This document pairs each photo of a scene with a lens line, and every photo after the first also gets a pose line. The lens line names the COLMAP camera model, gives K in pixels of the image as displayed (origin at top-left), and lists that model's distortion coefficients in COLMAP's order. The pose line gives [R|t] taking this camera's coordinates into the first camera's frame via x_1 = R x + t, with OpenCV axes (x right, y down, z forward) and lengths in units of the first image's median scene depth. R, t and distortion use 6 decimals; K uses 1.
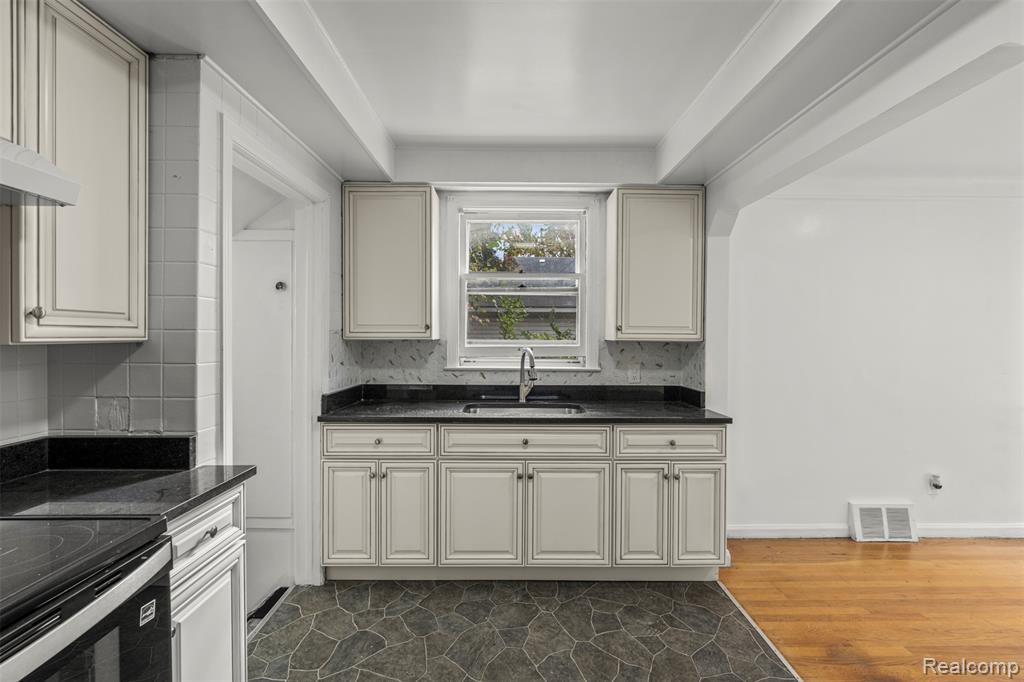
lens RADIAL K [[462.4, 0, 508.0], [0, 462.4, 339.0], [0, 0, 1]] dist [-0.005822, 0.002193]
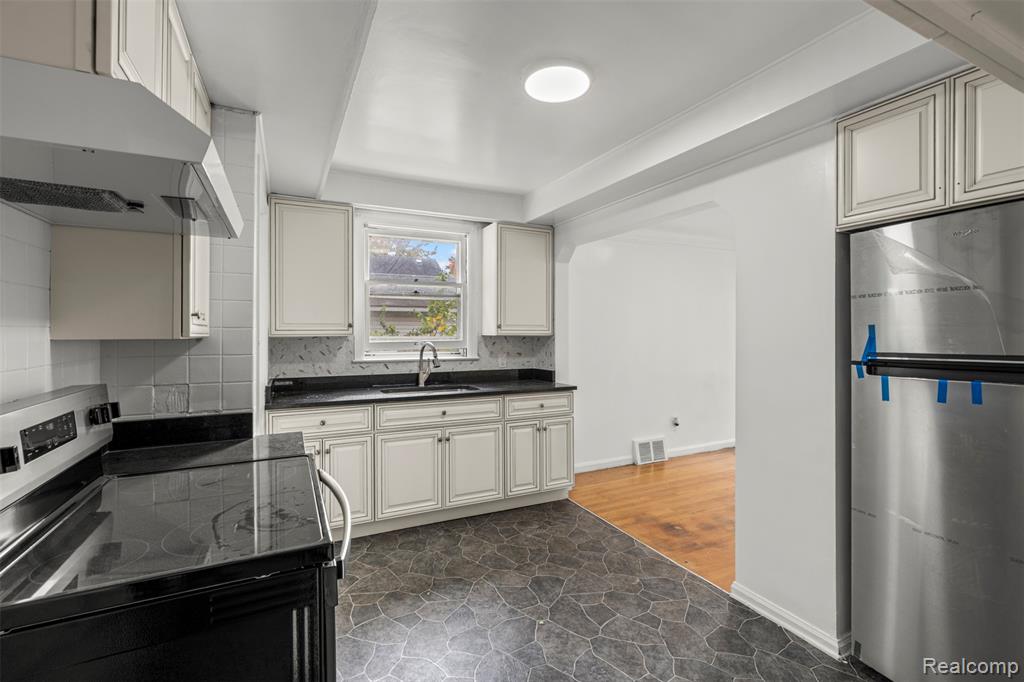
lens RADIAL K [[462.4, 0, 515.7], [0, 462.4, 330.1], [0, 0, 1]] dist [-0.005822, 0.002193]
pose [[0.900799, -0.004549, 0.434212, -0.318425], [0.011194, 0.999856, -0.012748, 0.006114], [-0.434092, 0.016344, 0.900720, -0.250416]]
